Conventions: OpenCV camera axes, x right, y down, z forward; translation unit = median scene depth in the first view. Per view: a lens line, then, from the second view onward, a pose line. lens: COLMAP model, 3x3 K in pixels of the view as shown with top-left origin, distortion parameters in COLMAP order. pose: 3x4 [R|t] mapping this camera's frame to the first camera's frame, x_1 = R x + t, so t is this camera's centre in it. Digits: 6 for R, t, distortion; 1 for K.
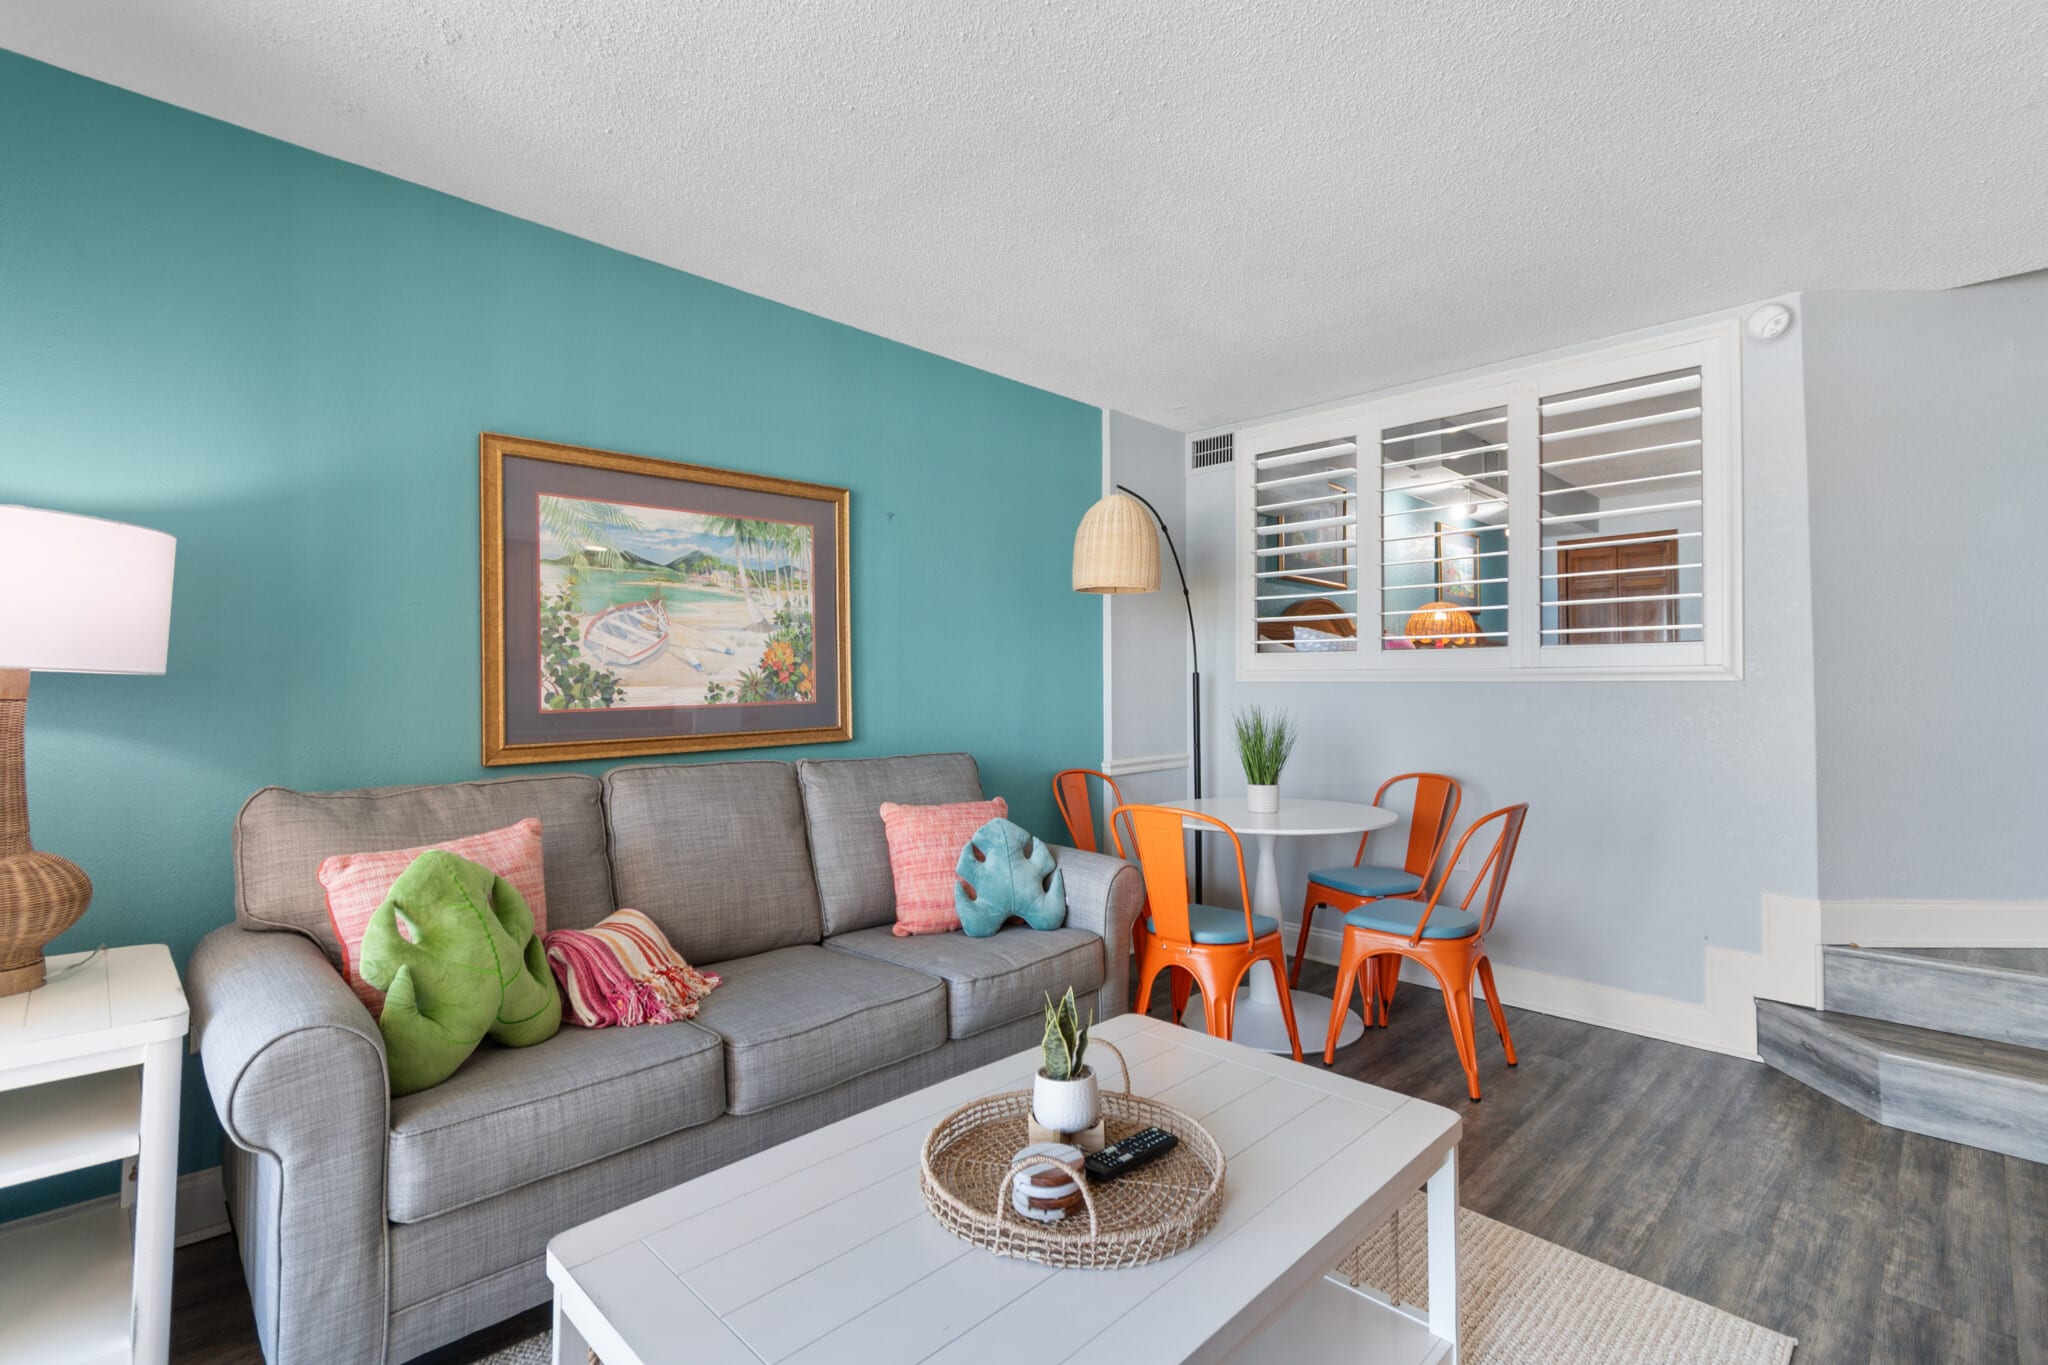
lens RADIAL K [[904.4, 0, 1015.8], [0, 904.4, 669.1], [0, 0, 1]] dist [0.004918, -0.002418]
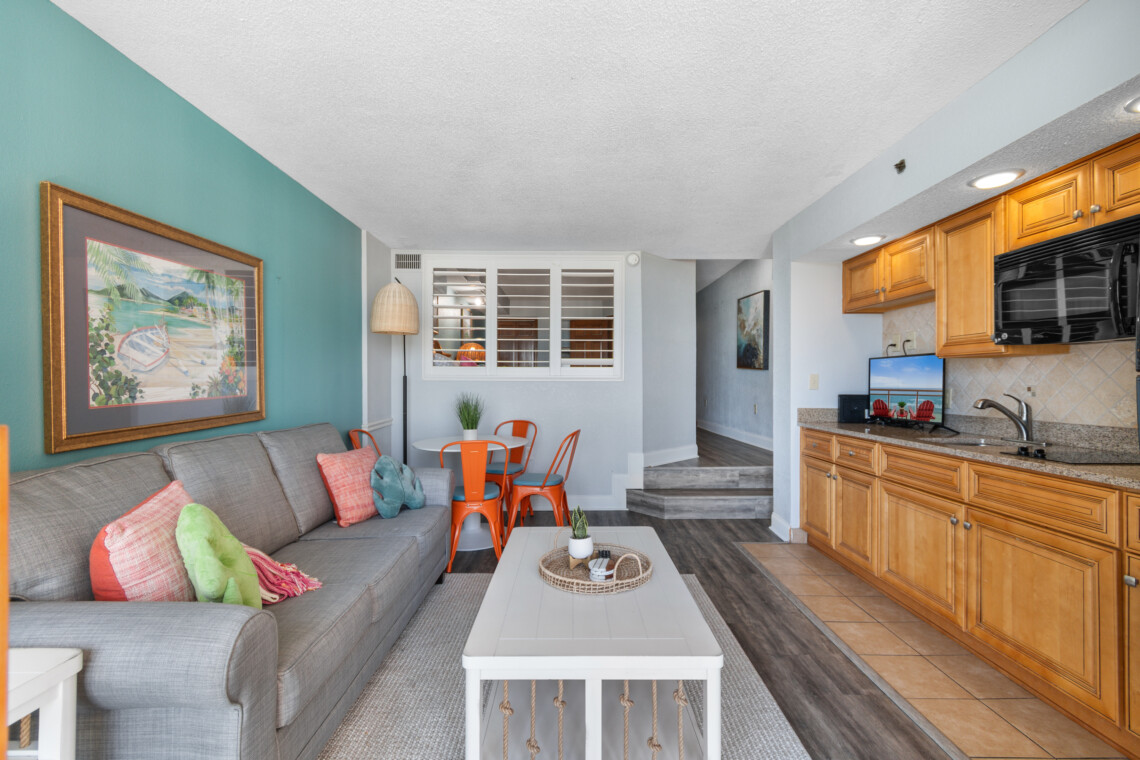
lens RADIAL K [[503.4, 0, 567.1], [0, 503.4, 378.4], [0, 0, 1]] dist [0.004918, -0.002418]
pose [[0.696082, 0.002393, 0.717958, -0.491511], [-0.013461, 0.999862, 0.009718, -0.009437], [-0.717836, -0.016429, 0.696018, 0.009593]]
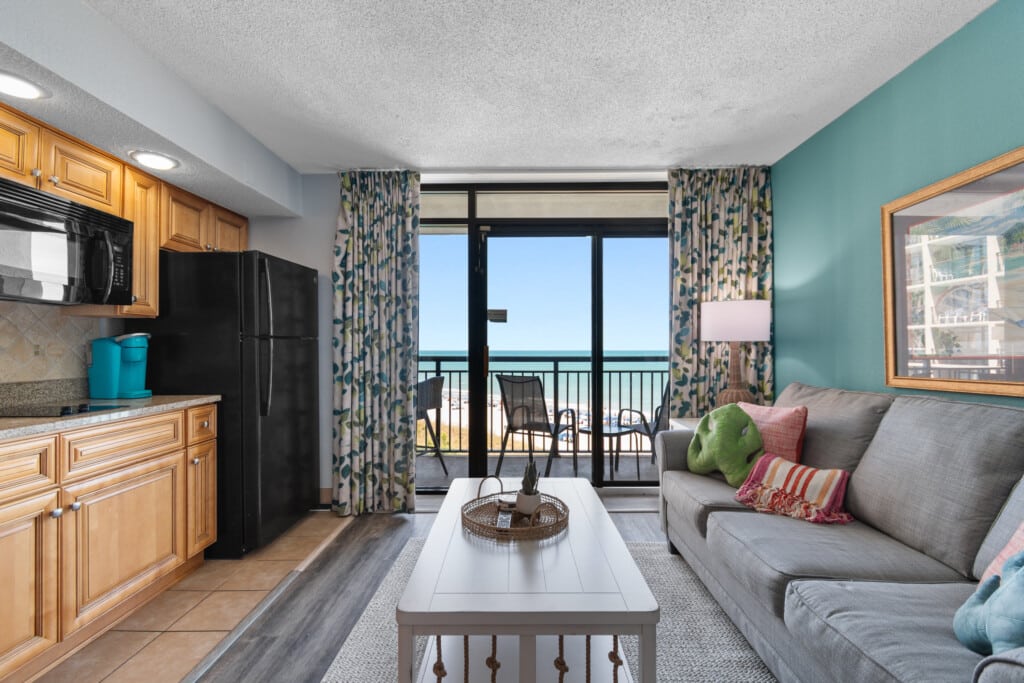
lens RADIAL K [[452.2, 0, 519.4], [0, 452.2, 346.2], [0, 0, 1]] dist [0.004918, -0.002418]
pose [[-0.698181, -0.005984, -0.715896, 0.493196], [0.015889, 0.999589, -0.023852, 0.029601], [0.715745, -0.028028, -0.697799, 0.920897]]
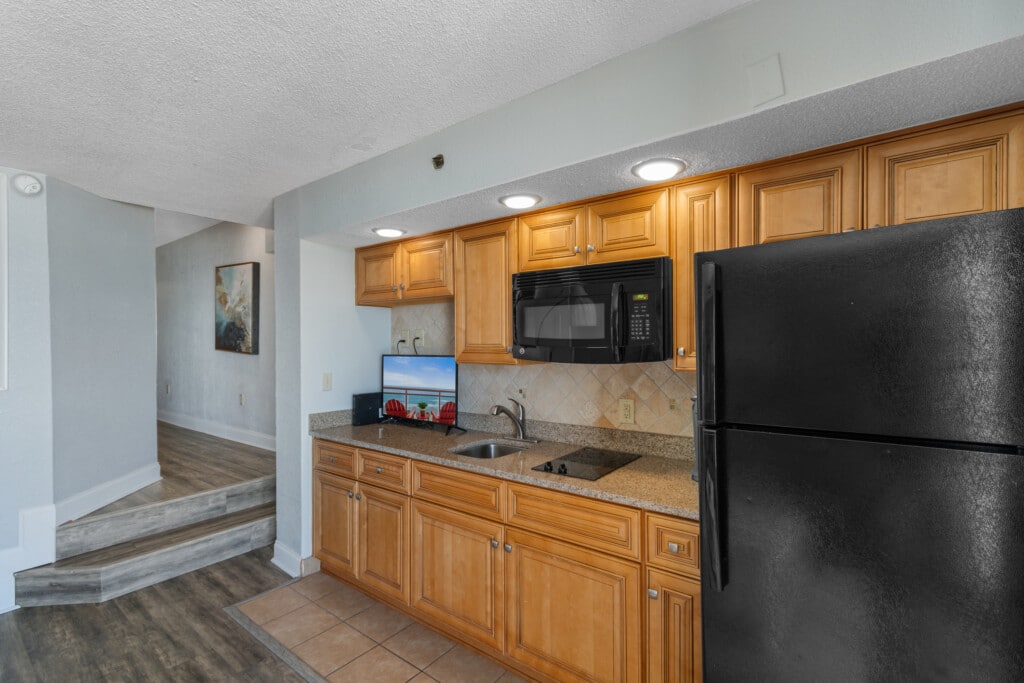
lens RADIAL K [[452.2, 0, 516.4], [0, 452.2, 346.3], [0, 0, 1]] dist [0.004918, -0.002418]
pose [[-0.158113, -0.008560, 0.987384, -0.184727], [-0.016218, 0.999850, 0.006071, -0.090727], [-0.987288, -0.015053, -0.158228, 0.200680]]
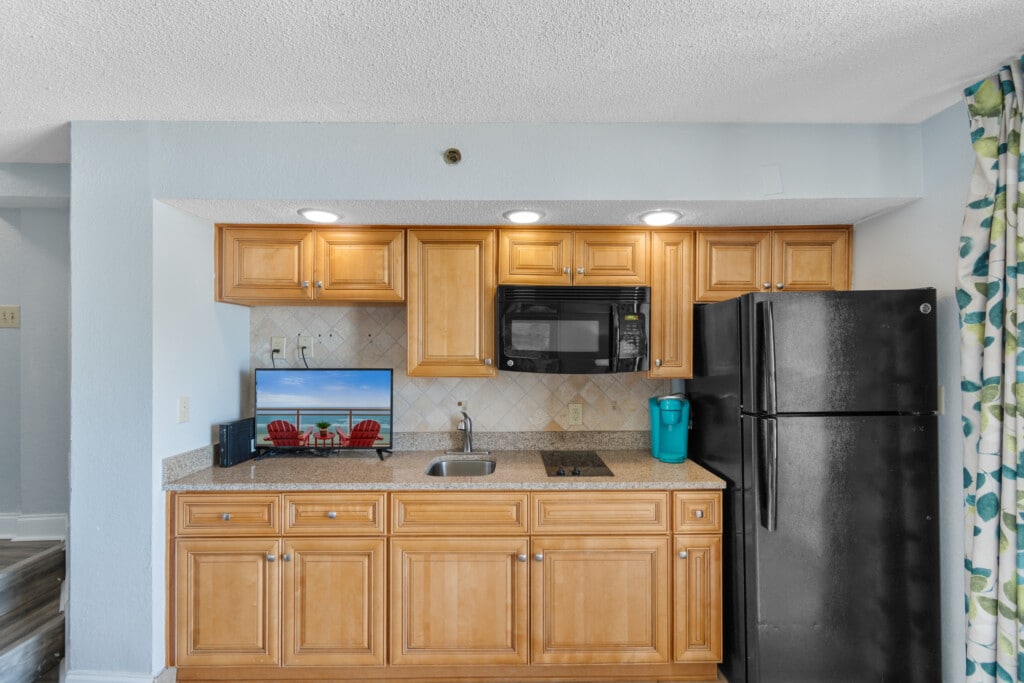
lens RADIAL K [[452.2, 0, 512.6], [0, 452.2, 349.2], [0, 0, 1]] dist [0.004918, -0.002418]
pose [[-0.721457, -0.004660, 0.692444, 0.032754], [-0.017865, 0.999770, -0.011886, -0.092651], [-0.692229, -0.020946, -0.721374, 0.625661]]
